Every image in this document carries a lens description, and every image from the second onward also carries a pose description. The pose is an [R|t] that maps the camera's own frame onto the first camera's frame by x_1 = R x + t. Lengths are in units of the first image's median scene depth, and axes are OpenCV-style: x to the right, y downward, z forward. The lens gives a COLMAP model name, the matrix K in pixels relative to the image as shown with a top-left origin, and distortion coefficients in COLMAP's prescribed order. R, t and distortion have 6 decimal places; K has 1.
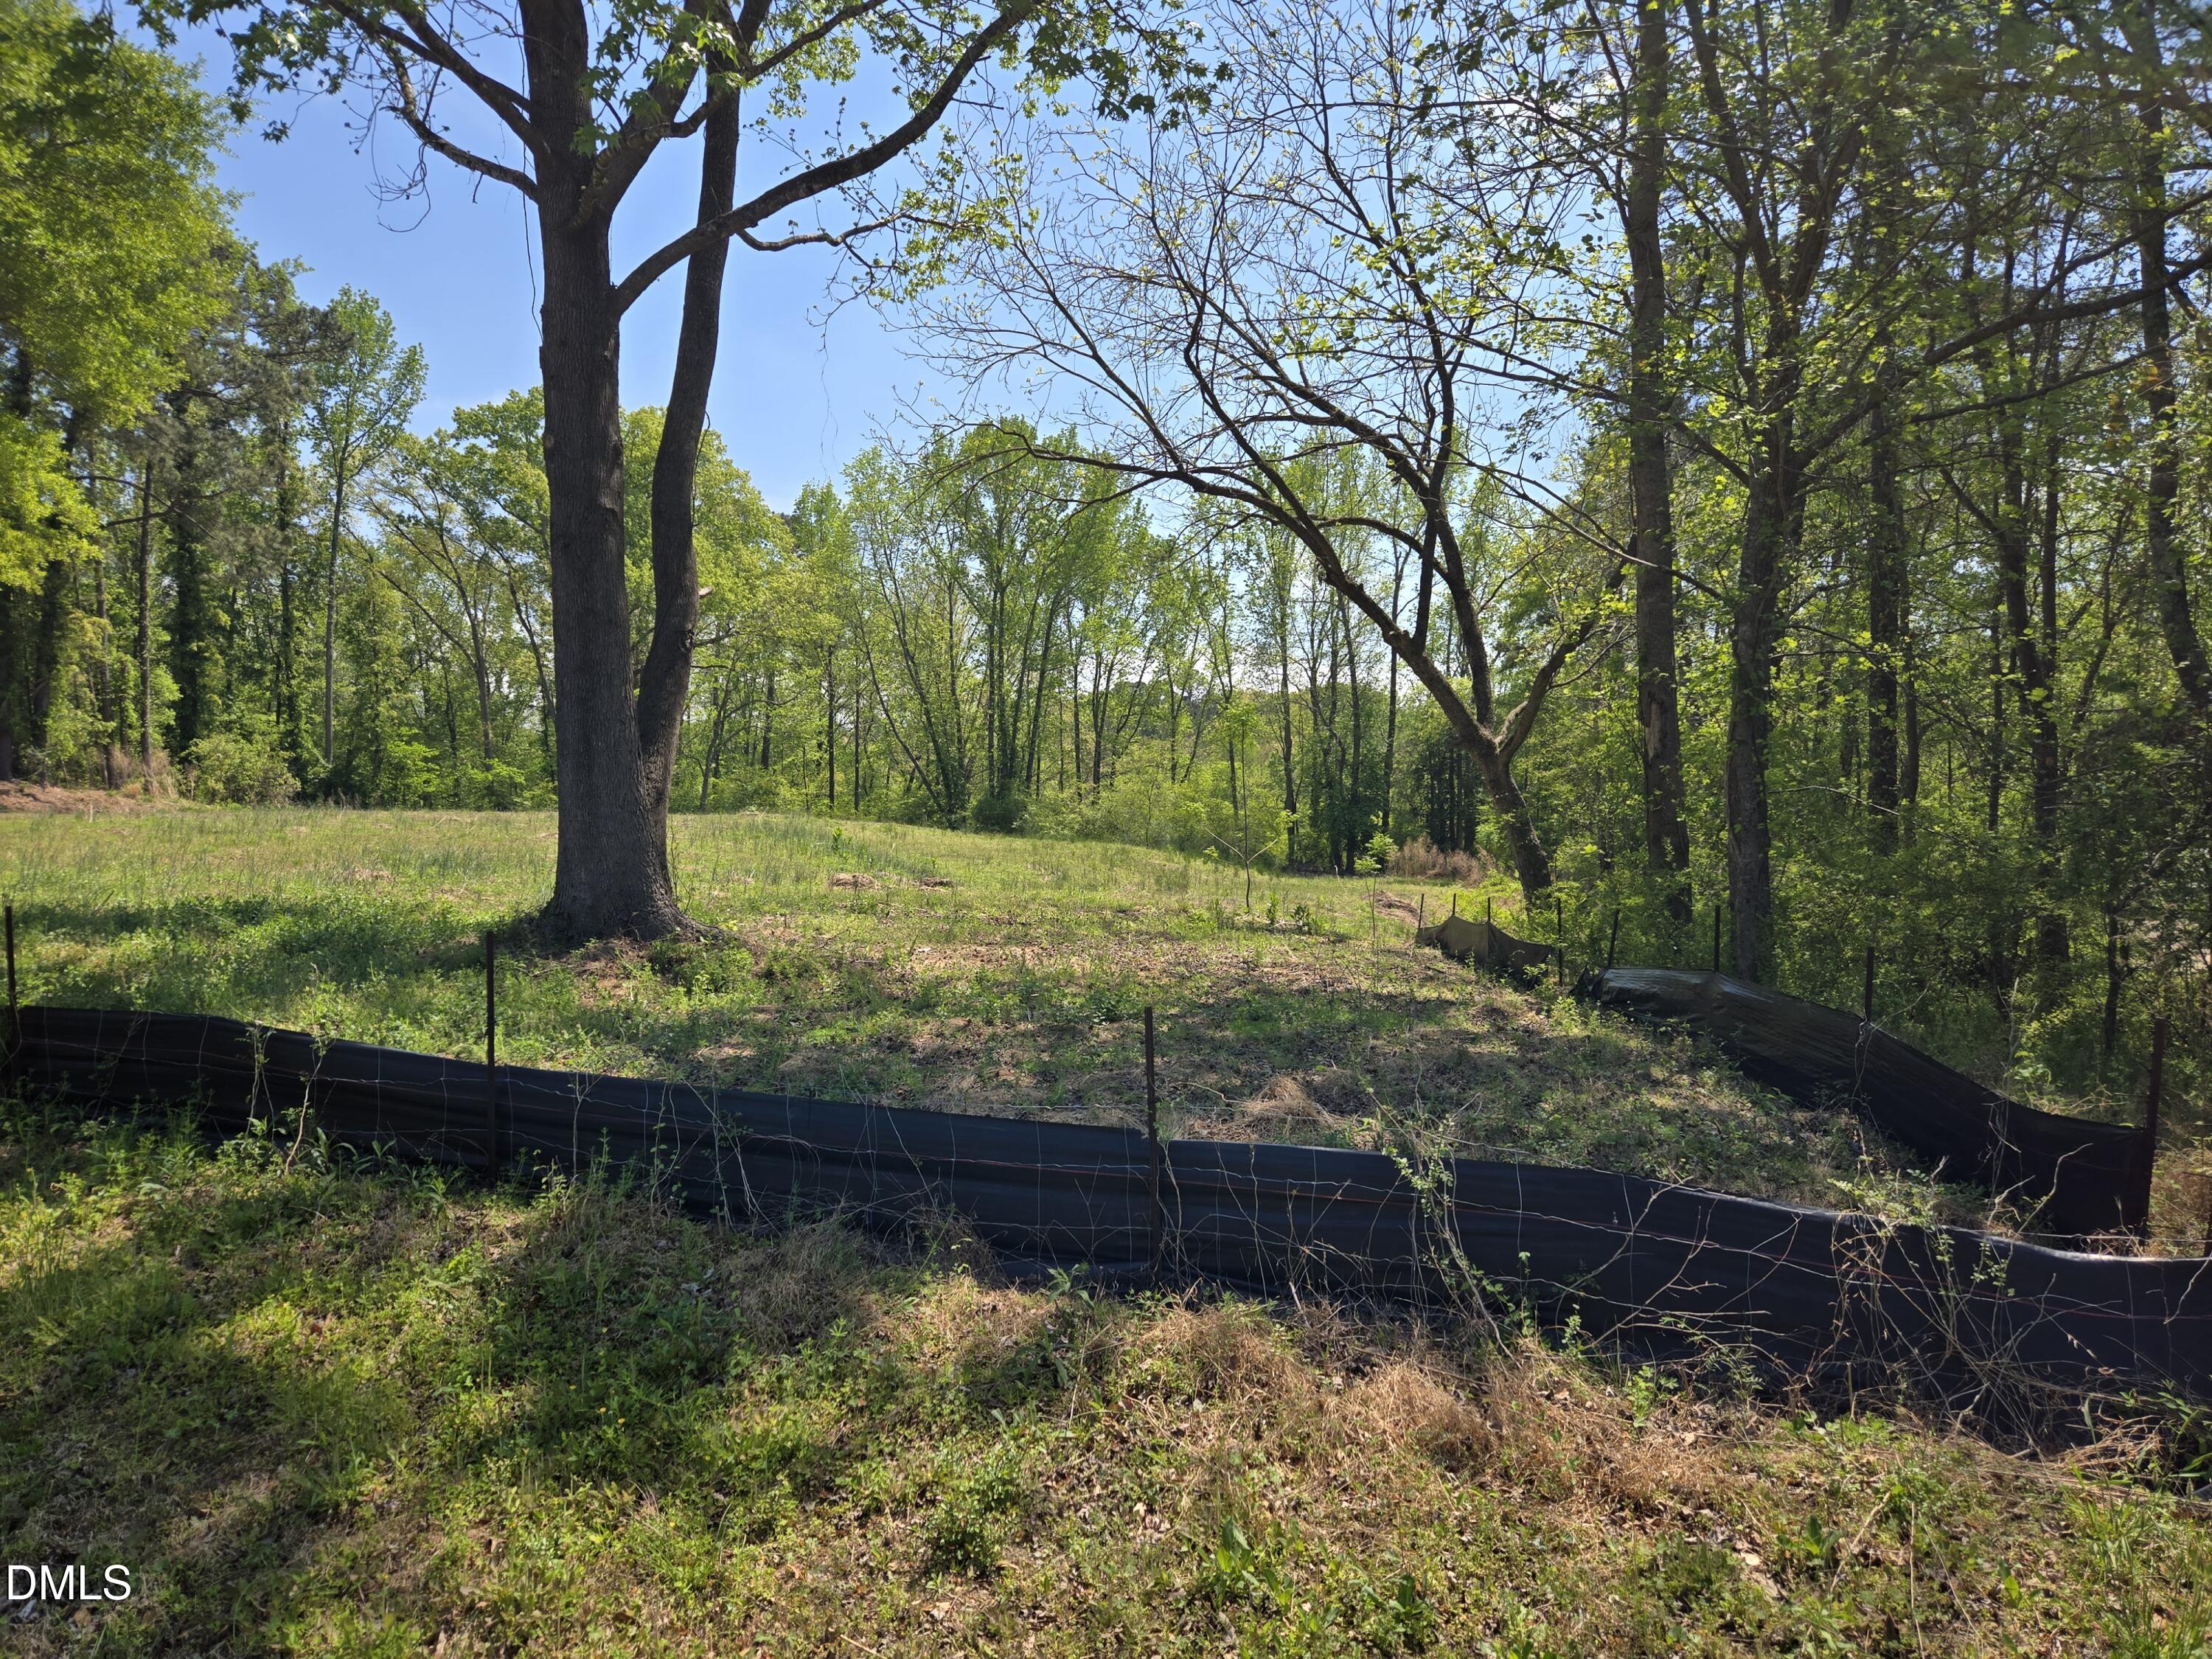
lens RADIAL K [[1510.5, 0, 1098.3], [0, 1510.5, 846.0], [0, 0, 1]] dist [0.096993, -0.102046]
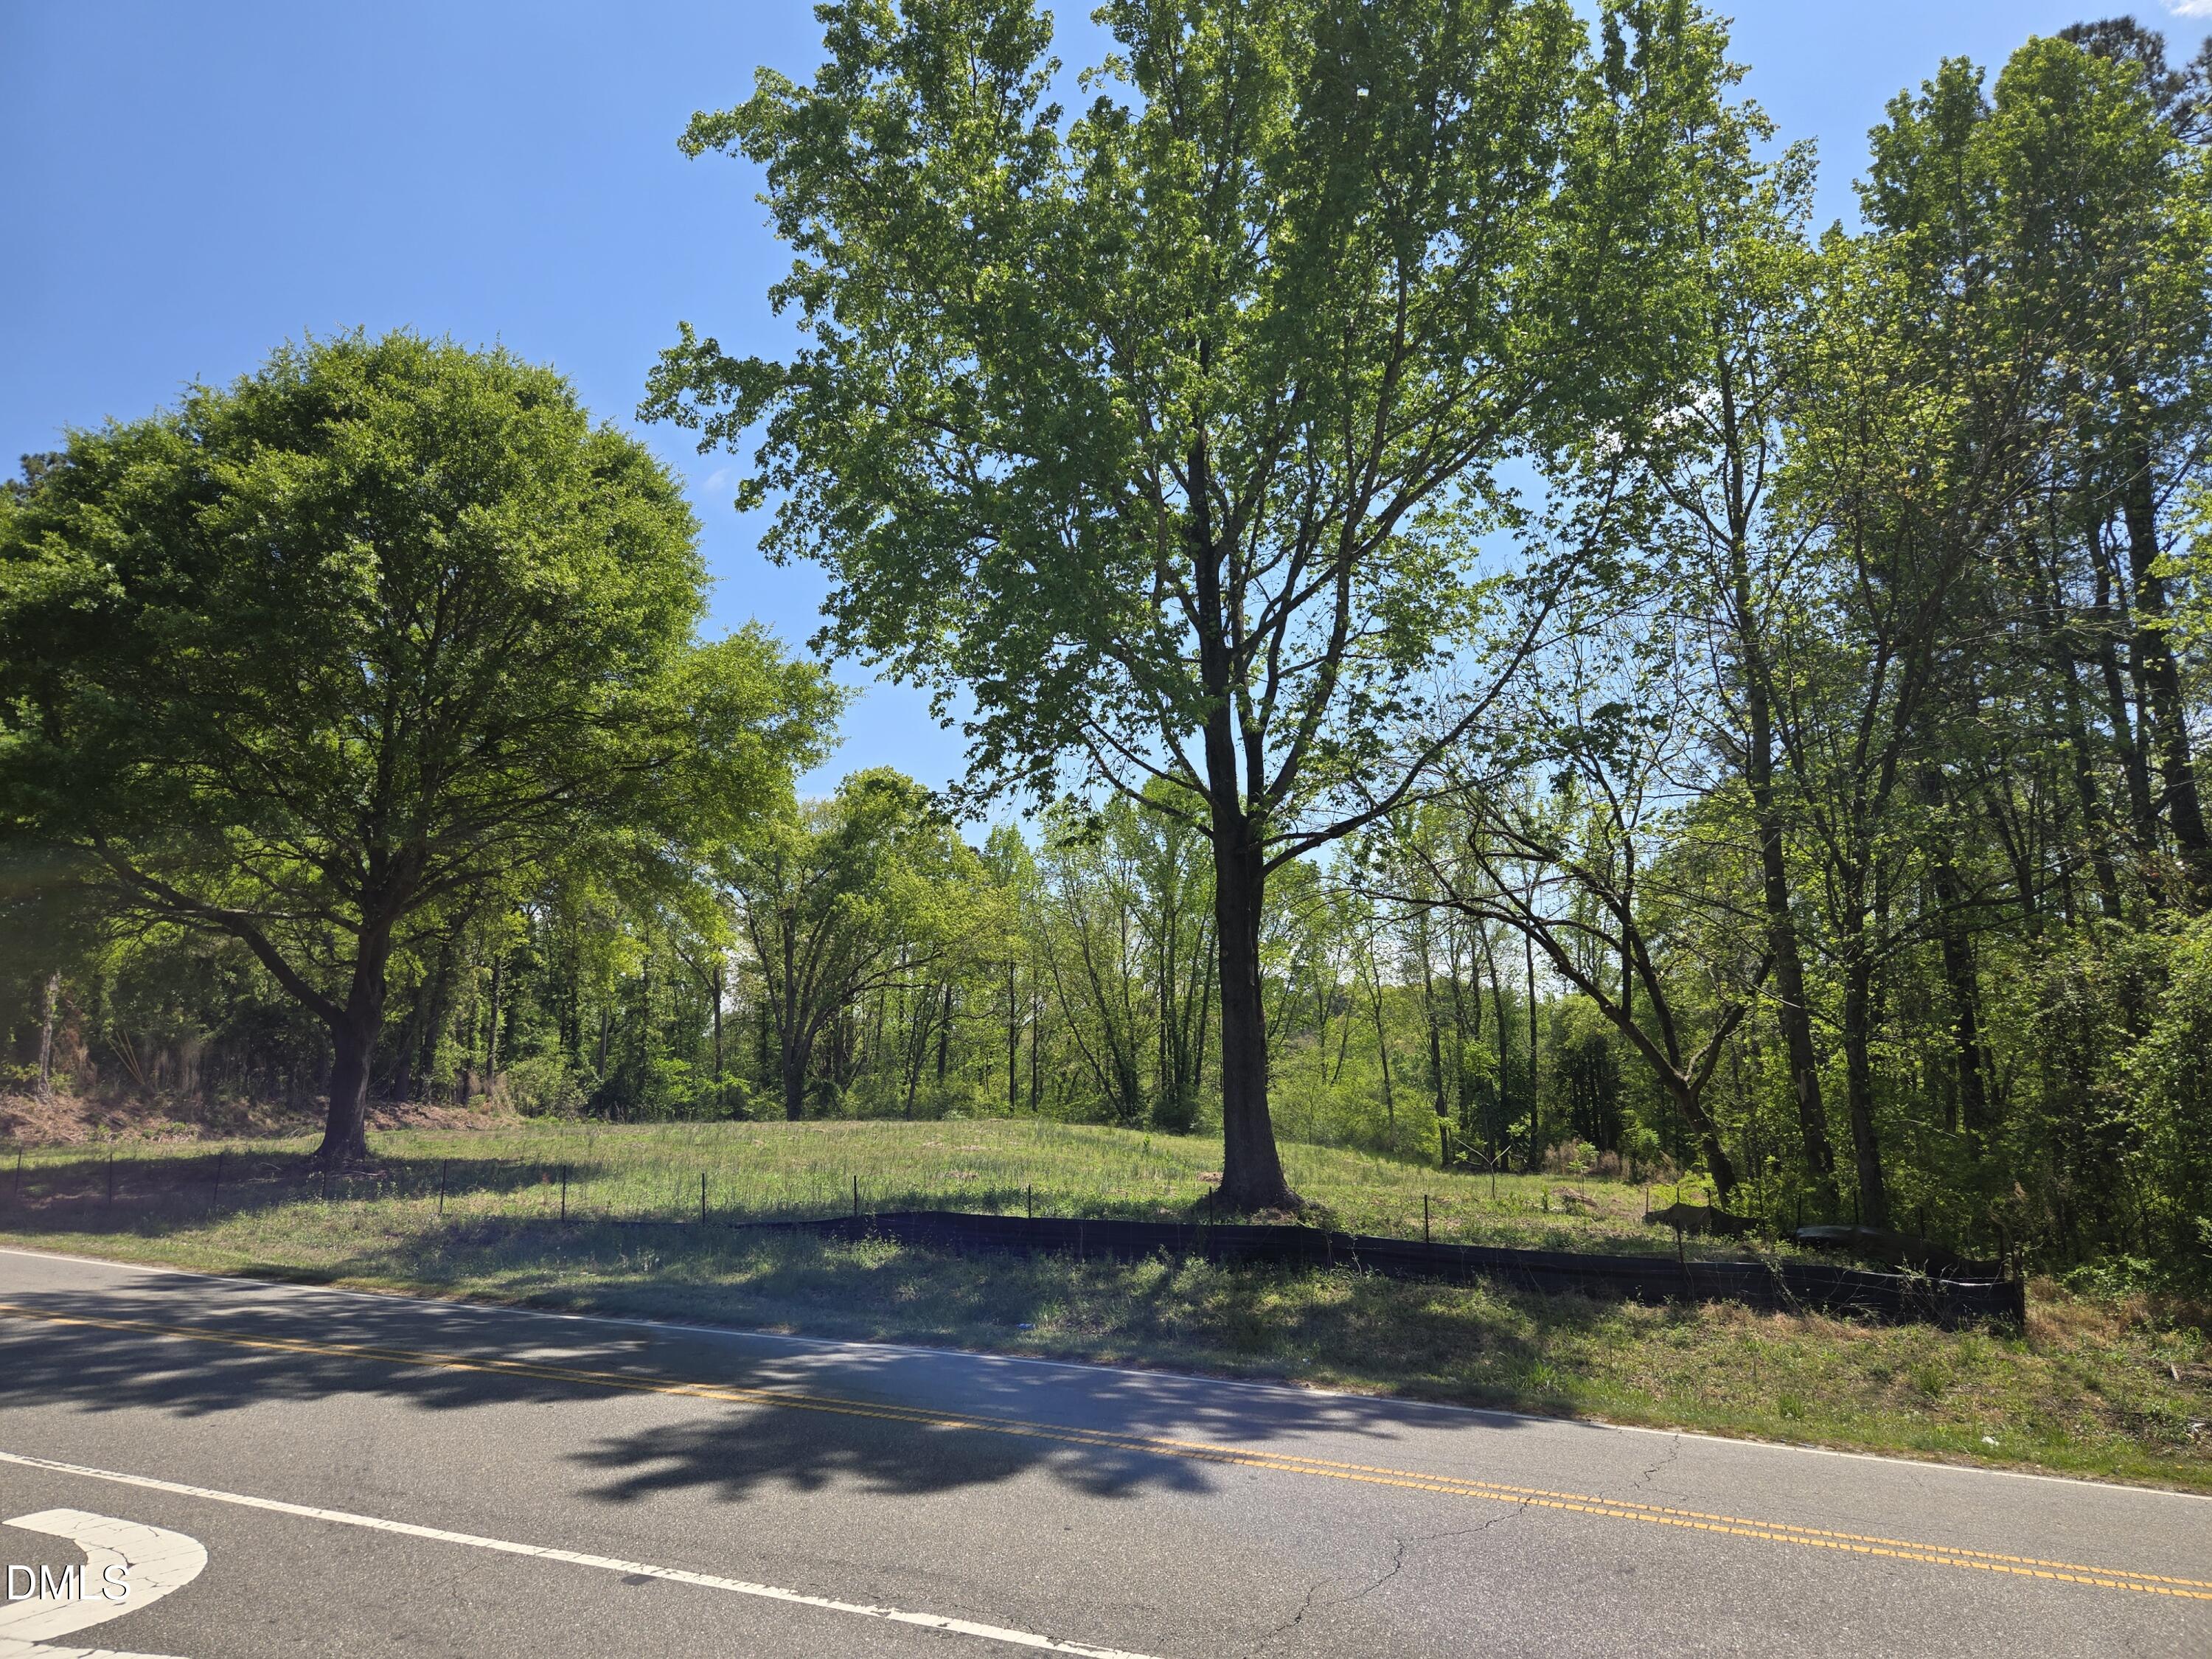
lens RADIAL K [[1510.5, 0, 1098.3], [0, 1510.5, 846.0], [0, 0, 1]] dist [0.096993, -0.102046]
pose [[0.998041, -0.018824, -0.059665, -0.055484], [0.007087, 0.981541, -0.191123, -0.003363], [0.062161, 0.190326, 0.979751, -0.136883]]
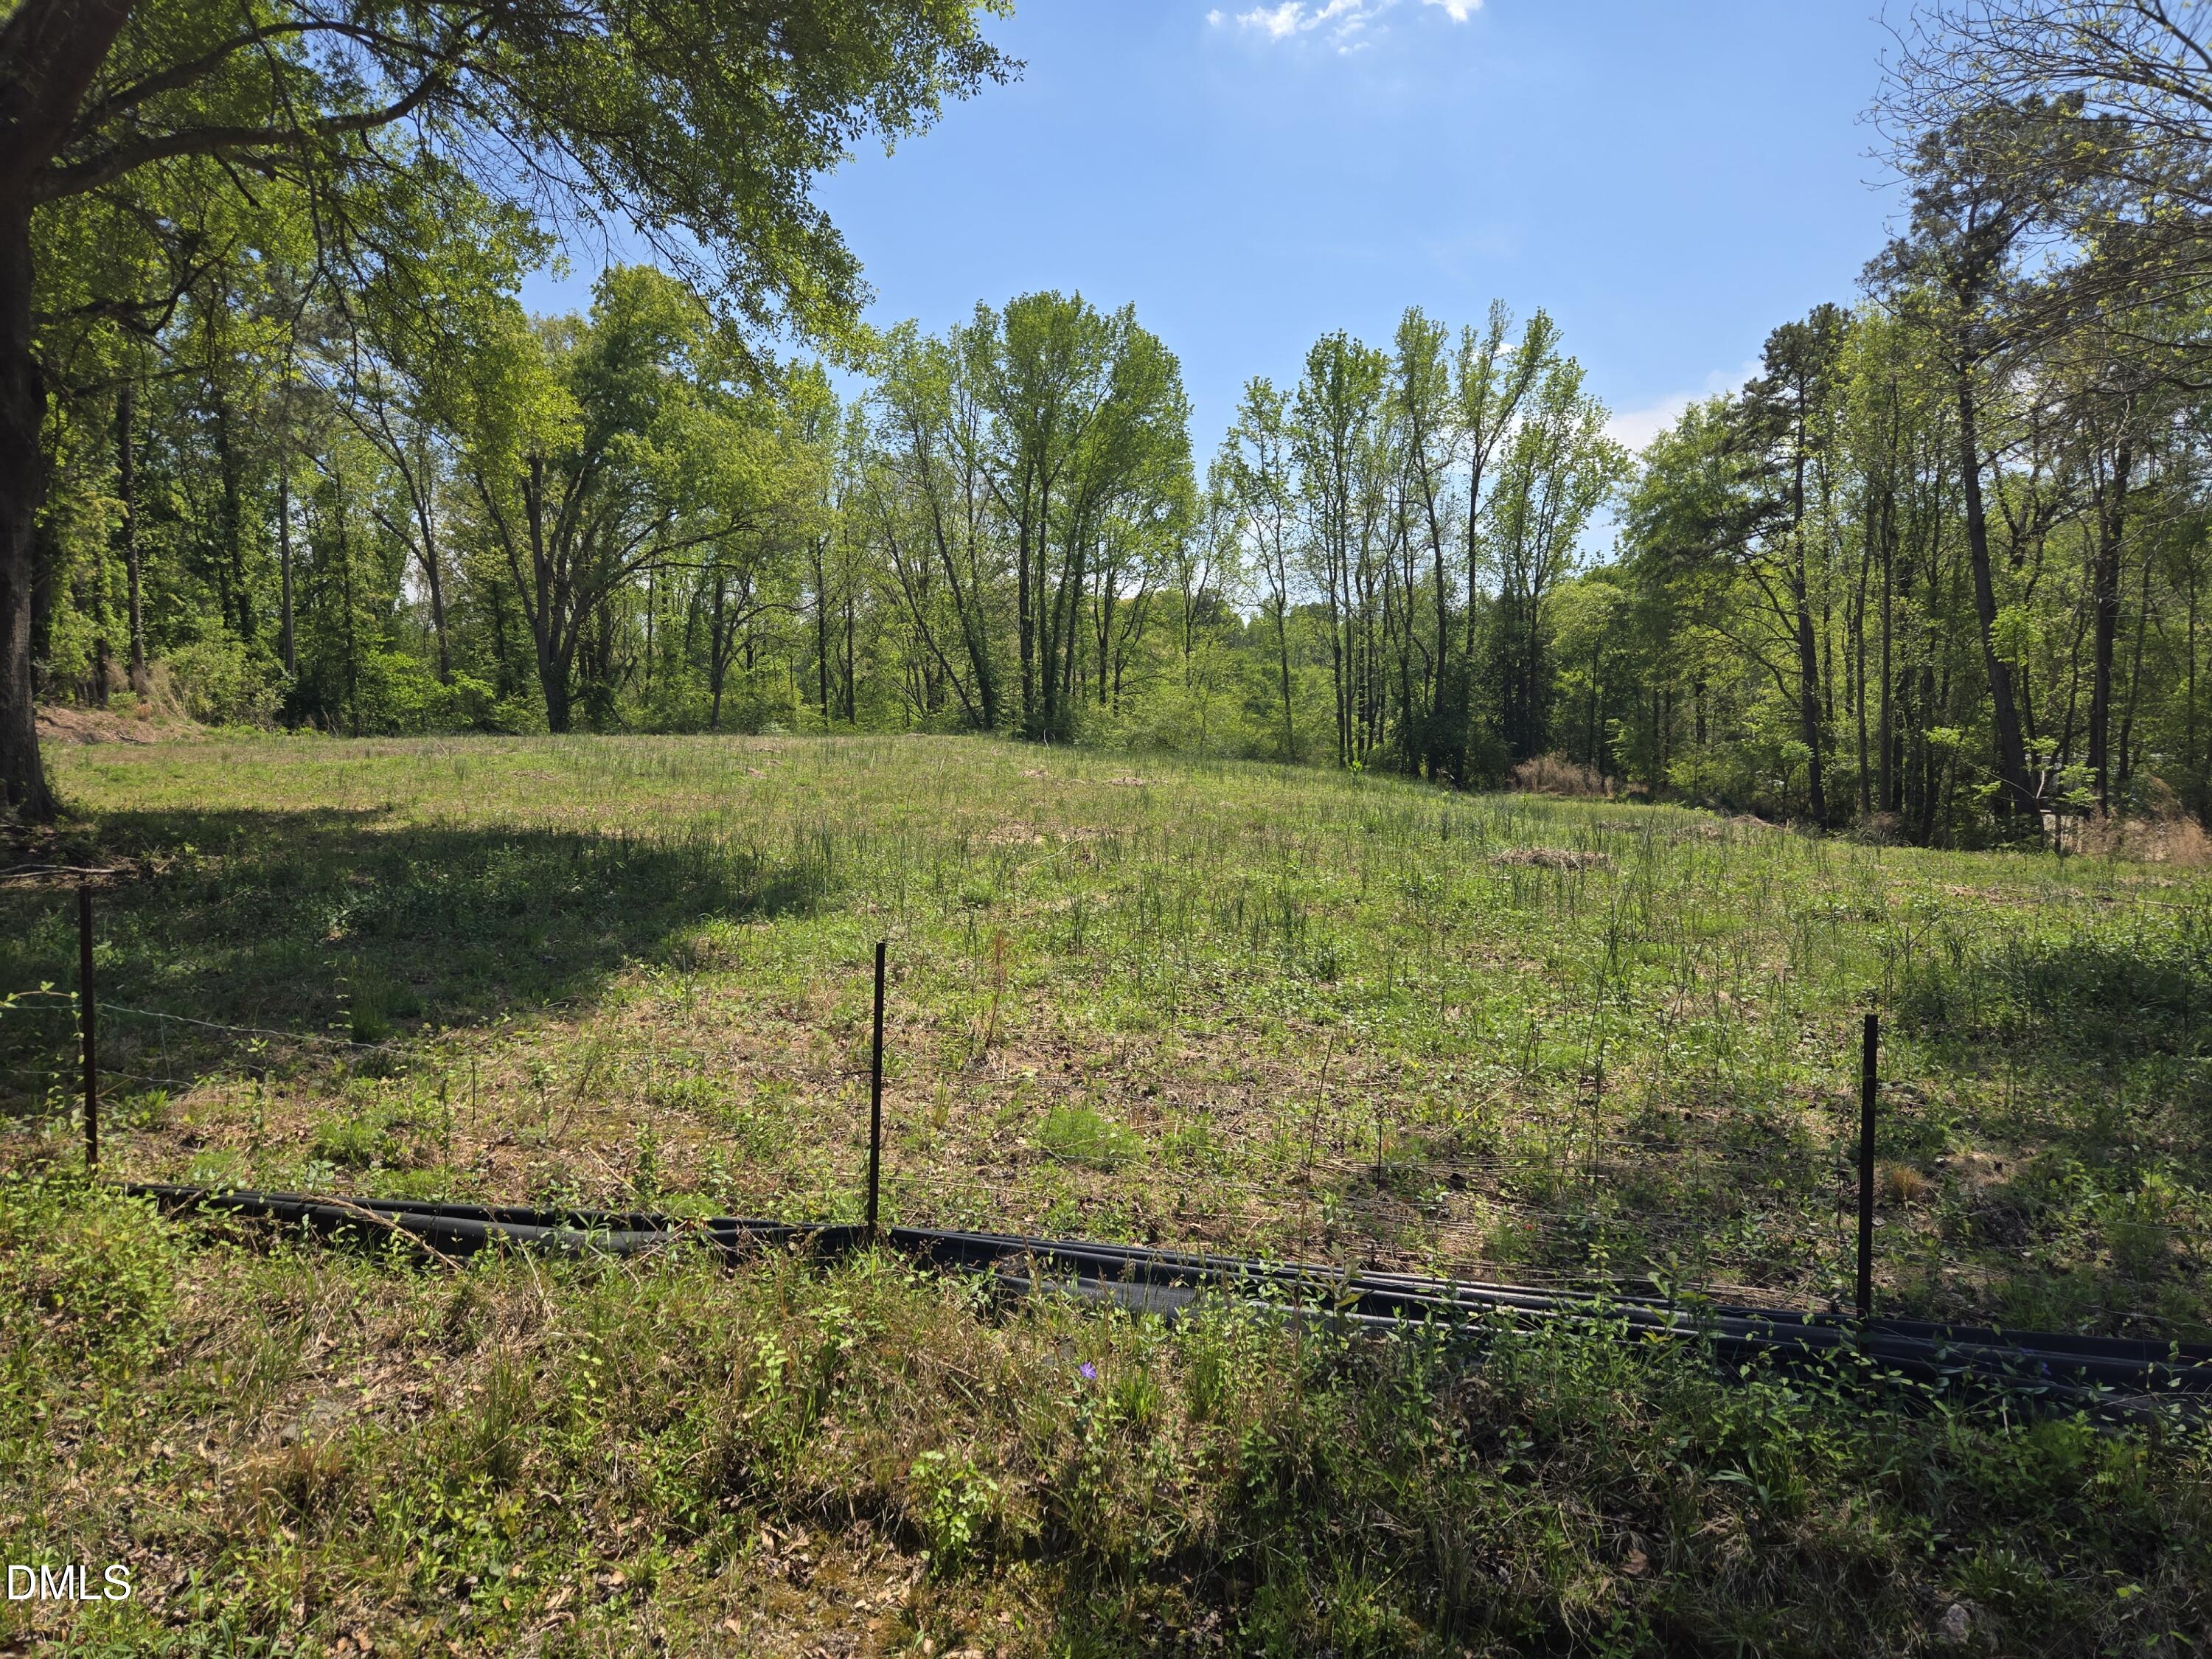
lens RADIAL K [[1510.5, 0, 1098.3], [0, 1510.5, 846.0], [0, 0, 1]] dist [0.096993, -0.102046]
pose [[0.989573, -0.018033, 0.142897, -0.181362], [0.009331, 0.998074, 0.061337, -0.007394], [-0.143727, -0.059364, 0.987835, 0.082119]]
